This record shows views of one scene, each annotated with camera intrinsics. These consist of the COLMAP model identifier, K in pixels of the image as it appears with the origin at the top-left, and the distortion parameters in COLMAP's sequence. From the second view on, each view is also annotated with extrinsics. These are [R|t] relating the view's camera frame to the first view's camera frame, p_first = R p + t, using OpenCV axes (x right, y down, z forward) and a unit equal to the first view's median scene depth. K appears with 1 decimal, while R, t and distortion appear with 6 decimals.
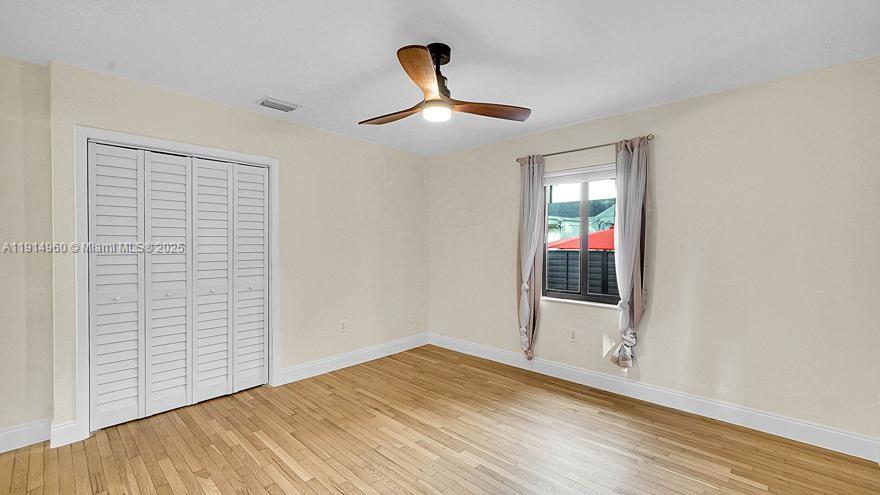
lens RADIAL K [[395.1, 0, 440.0], [0, 395.1, 247.5], [0, 0, 1]] dist [-0.000208, -0.000076]
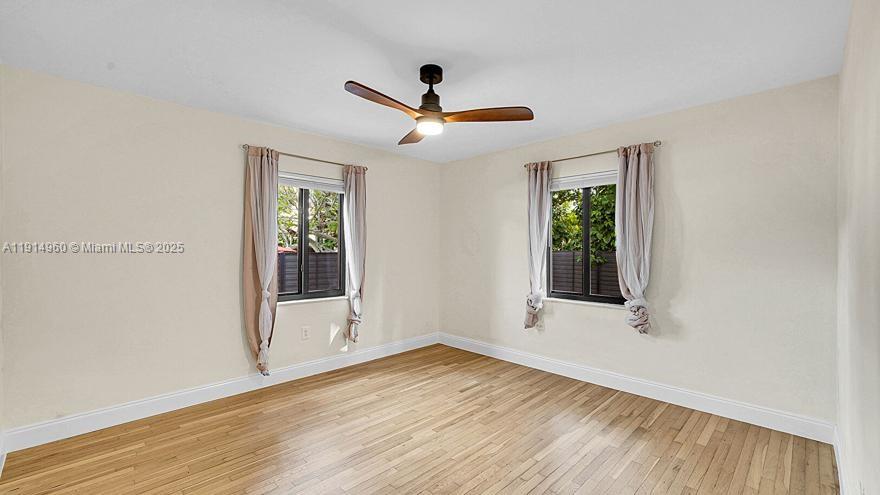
lens RADIAL K [[395.1, 0, 440.0], [0, 395.1, 247.5], [0, 0, 1]] dist [-0.000208, -0.000076]
pose [[-0.023676, 0.000192, 0.999720, -0.763422], [0.015349, 0.999882, 0.000171, 0.000514], [-0.999602, 0.015349, -0.023676, 0.699307]]
